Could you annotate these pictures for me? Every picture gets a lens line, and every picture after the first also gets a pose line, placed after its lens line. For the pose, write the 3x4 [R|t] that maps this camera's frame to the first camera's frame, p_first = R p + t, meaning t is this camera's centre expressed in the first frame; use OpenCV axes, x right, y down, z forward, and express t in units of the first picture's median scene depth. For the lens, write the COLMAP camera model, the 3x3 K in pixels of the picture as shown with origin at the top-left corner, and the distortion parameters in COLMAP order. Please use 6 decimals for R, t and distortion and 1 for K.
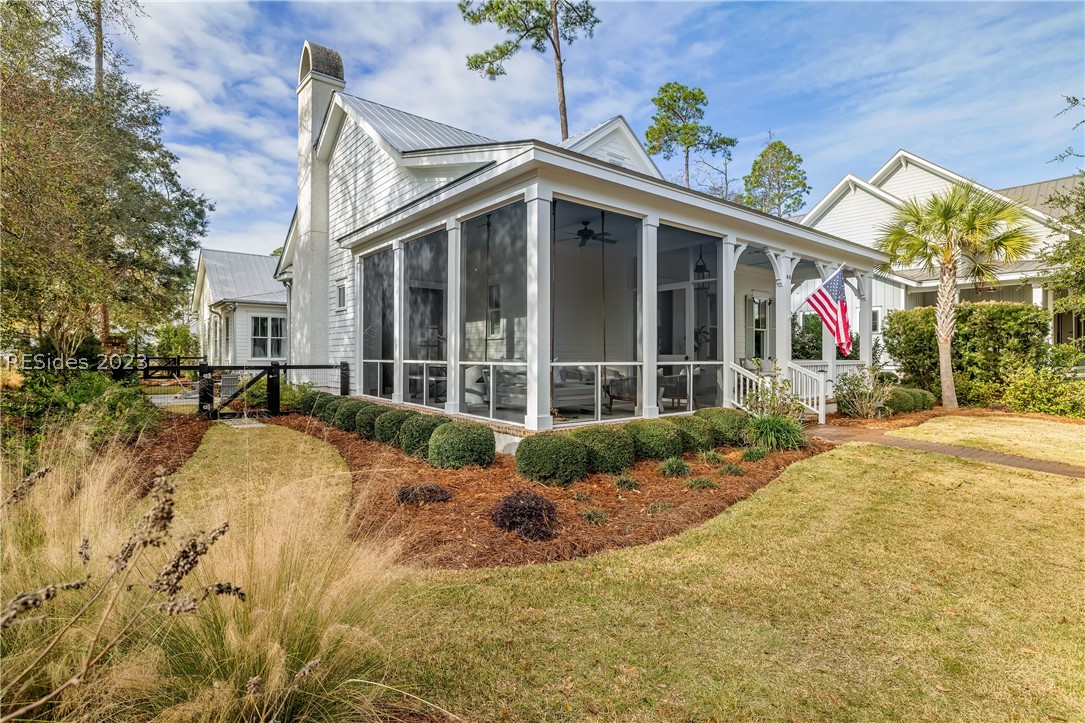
lens RADIAL K [[548.4, 0, 537.1], [0, 548.4, 352.6], [0, 0, 1]] dist [-0.002432, -0.000310]
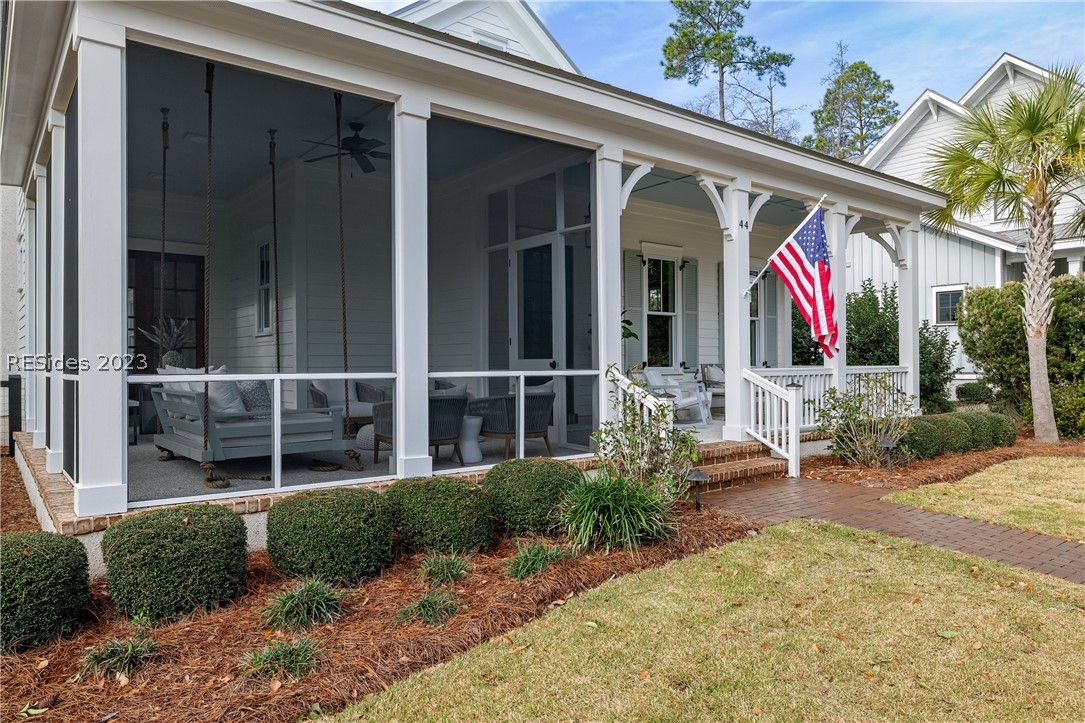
lens RADIAL K [[735.5, 0, 542.5], [0, 735.5, 361.5], [0, 0, 1]] dist [-0.008272, -0.002017]
pose [[0.999837, -0.008368, -0.015985, 0.166363], [0.008431, 0.999957, 0.003839, 0.002281], [0.015952, -0.003973, 0.999865, 0.138125]]
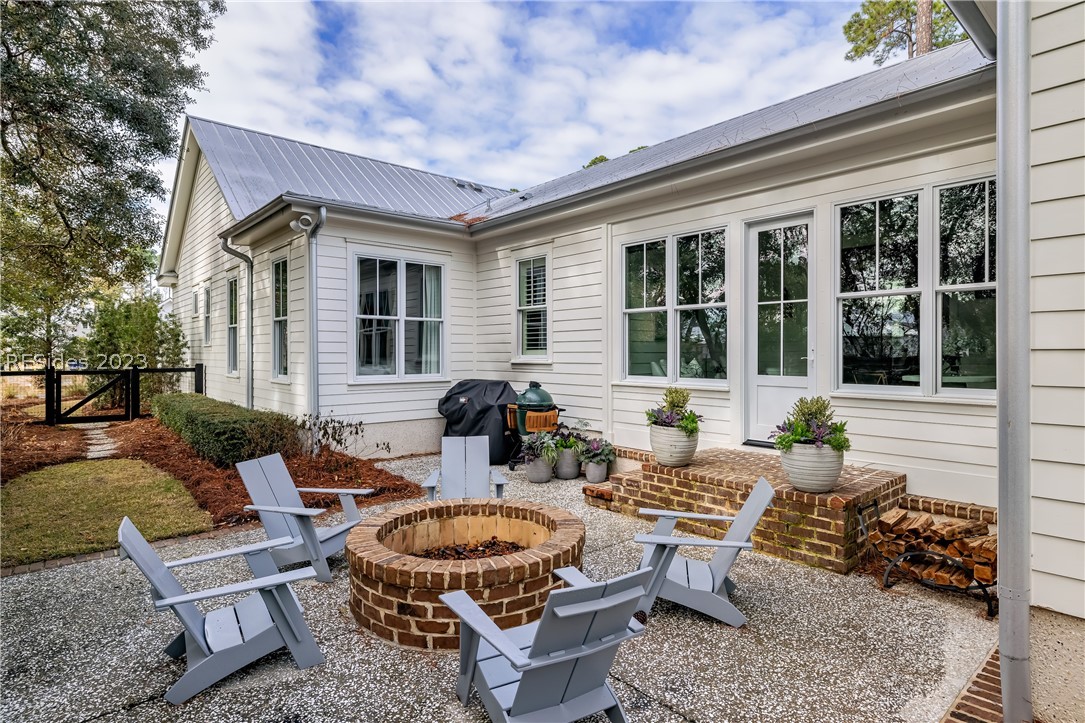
lens RADIAL K [[587.9, 0, 541.0], [0, 587.9, 354.5], [0, 0, 1]] dist [-0.002297, 0.000365]
pose [[0.999554, -0.000127, 0.029878, -0.538119], [0.000028, 0.999994, 0.003333, -0.007398], [-0.029878, -0.003330, 0.999548, 0.813312]]
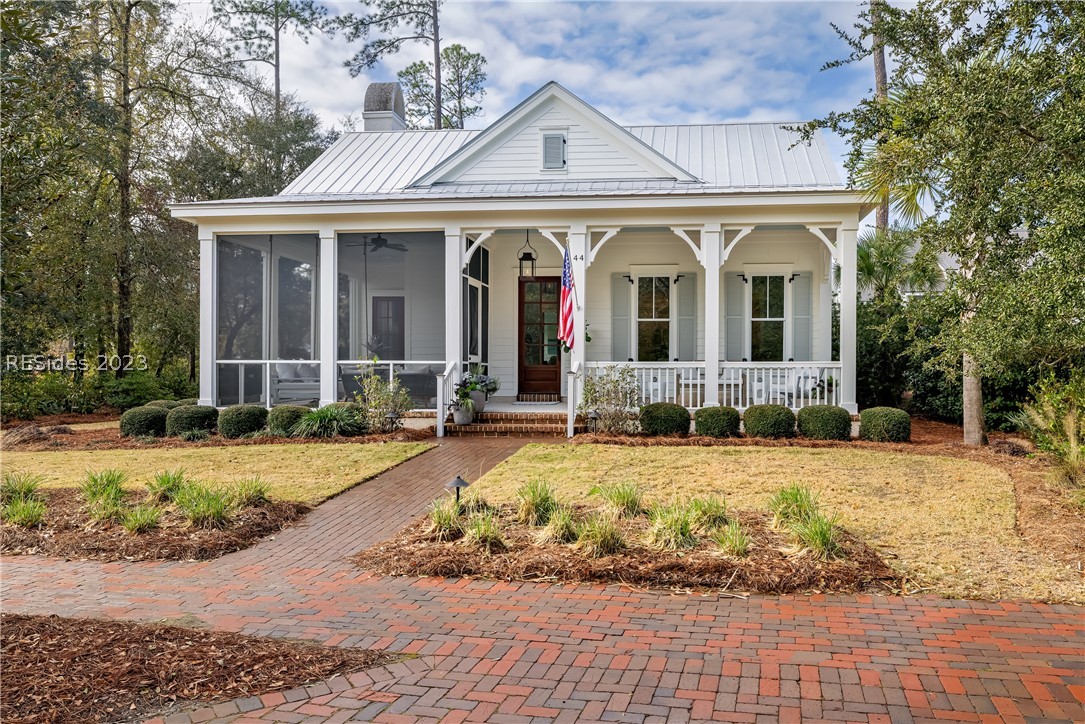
lens RADIAL K [[791.3, 0, 580.1], [0, 791.3, 365.0], [0, 0, 1]] dist [-0.001502, -0.001039]
pose [[0.708818, 0.004585, -0.705376, 0.839866], [-0.001180, 0.999985, 0.005314, 0.009557], [0.705390, -0.002934, 0.708813, 0.106032]]
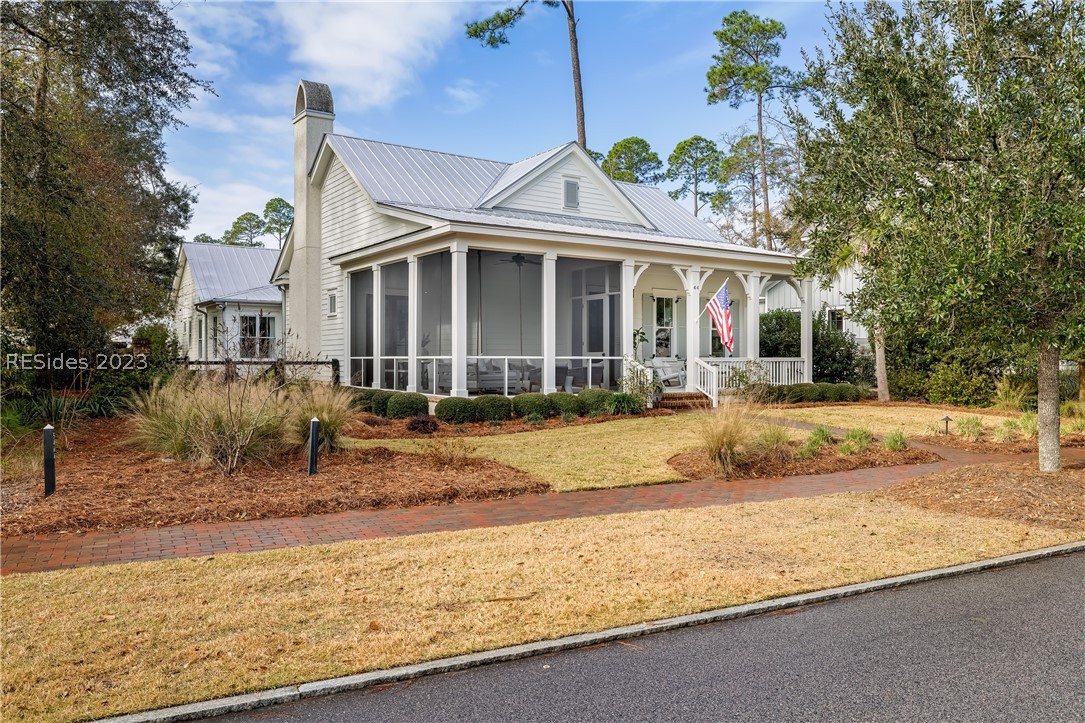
lens RADIAL K [[801.9, 0, 567.9], [0, 801.9, 357.9], [0, 0, 1]] dist [-0.000653, -0.000050]
pose [[0.998690, -0.001928, -0.051128, 0.173371], [0.002144, 0.999989, 0.004176, 0.005888], [0.051119, -0.004280, 0.998683, -0.509633]]
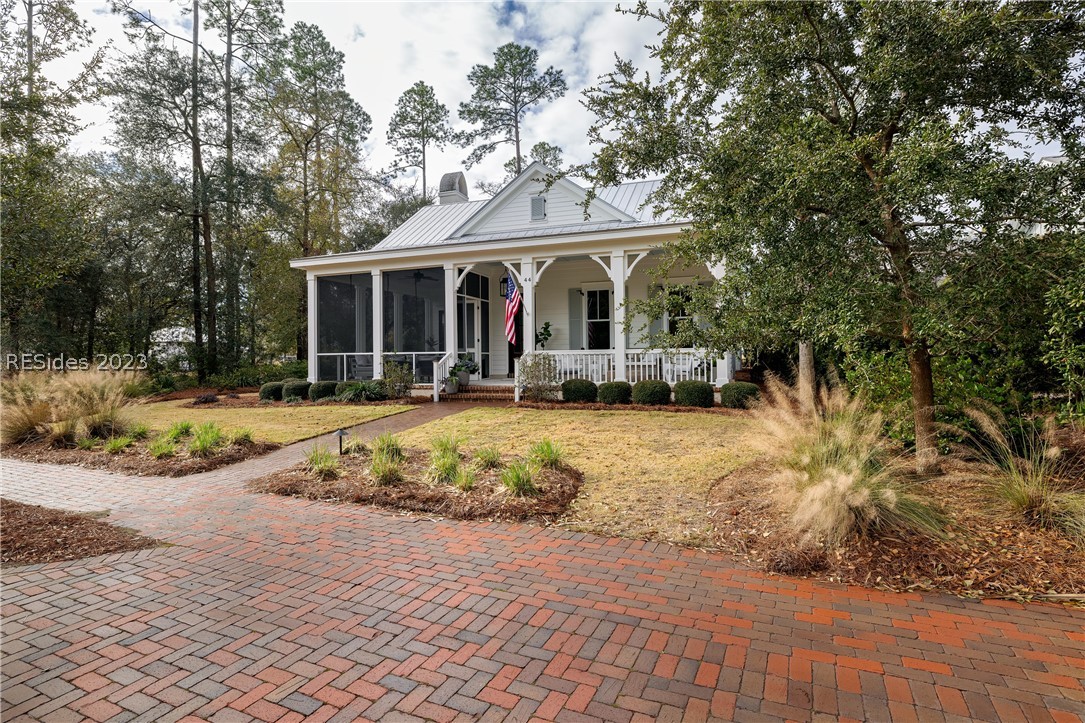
lens RADIAL K [[528.9, 0, 520.0], [0, 528.9, 346.9], [0, 0, 1]] dist [-0.005157, -0.000207]
pose [[0.513988, -0.014429, -0.857676, 0.933210], [0.015390, 0.999853, -0.007598, 0.010167], [0.857660, -0.009294, 0.514134, 0.253730]]
